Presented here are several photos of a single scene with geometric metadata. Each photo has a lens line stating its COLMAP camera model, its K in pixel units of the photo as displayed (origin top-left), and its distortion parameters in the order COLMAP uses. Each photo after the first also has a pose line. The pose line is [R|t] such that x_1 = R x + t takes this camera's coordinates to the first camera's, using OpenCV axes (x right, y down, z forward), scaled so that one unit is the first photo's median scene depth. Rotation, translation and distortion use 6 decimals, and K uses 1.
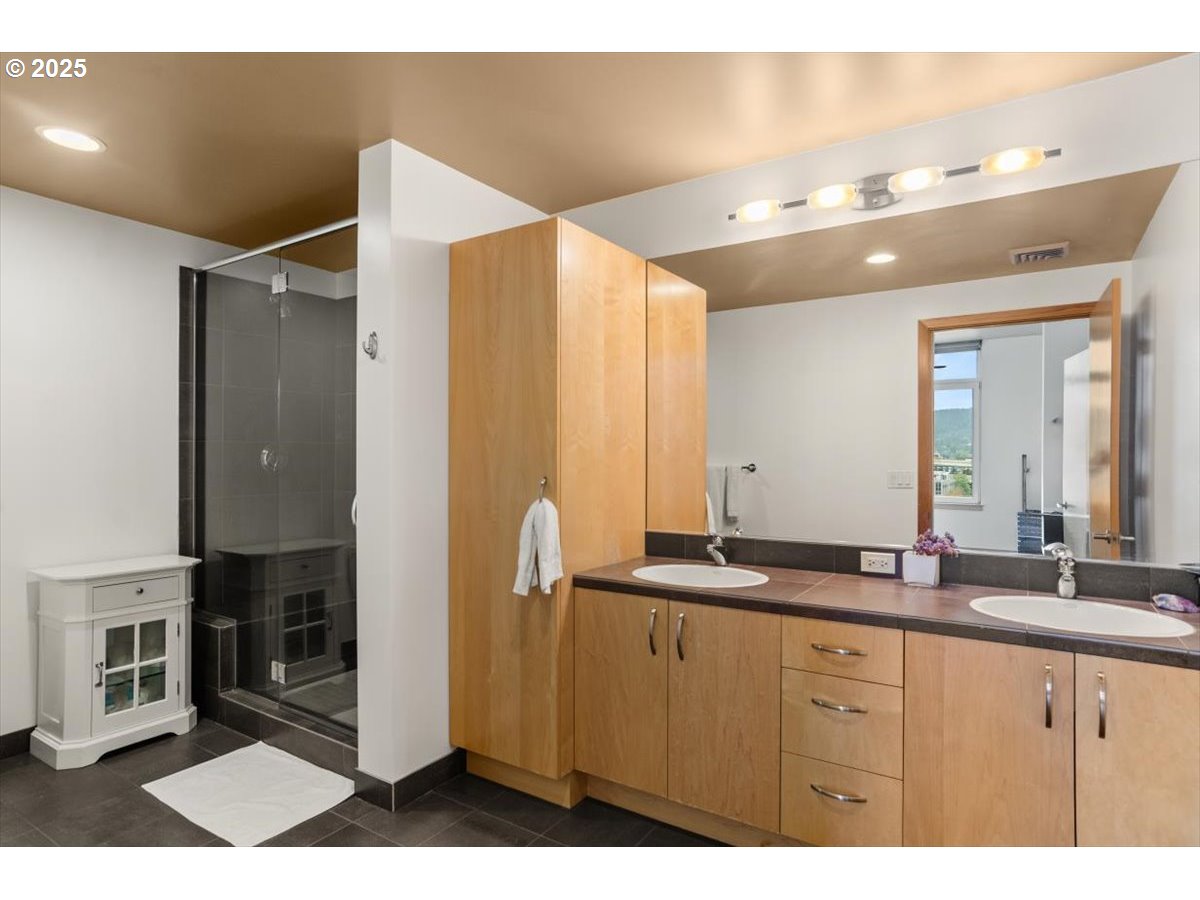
lens RADIAL K [[654.1, 0, 597.4], [0, 654.1, 455.6], [0, 0, 1]] dist [-0.035367, 0.001572]
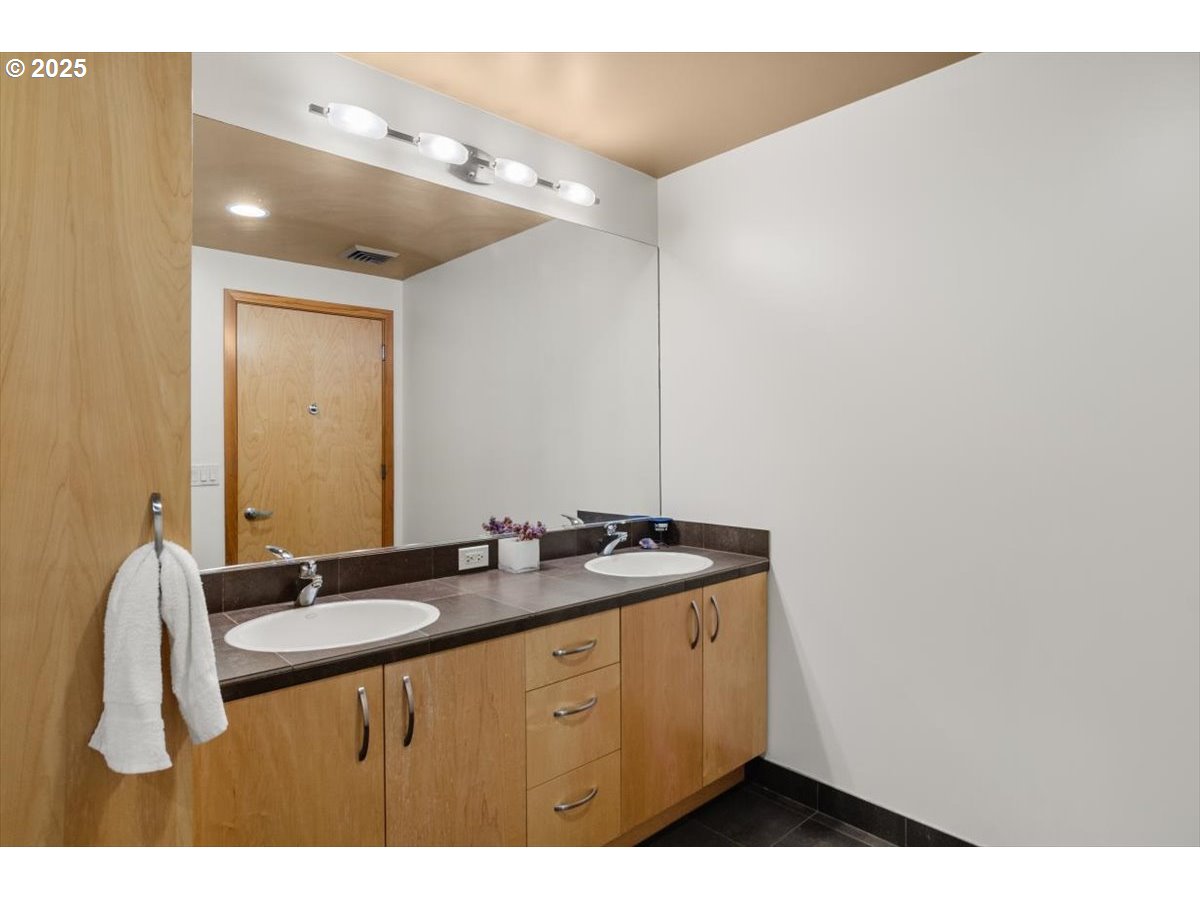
lens RADIAL K [[654.1, 0, 597.4], [0, 654.1, 455.6], [0, 0, 1]] dist [-0.035367, 0.001572]
pose [[0.270675, -0.026330, 0.962311, -0.447156], [0.016313, 0.999608, 0.022762, 0.000462], [-0.962533, 0.009537, 0.270999, 0.612592]]
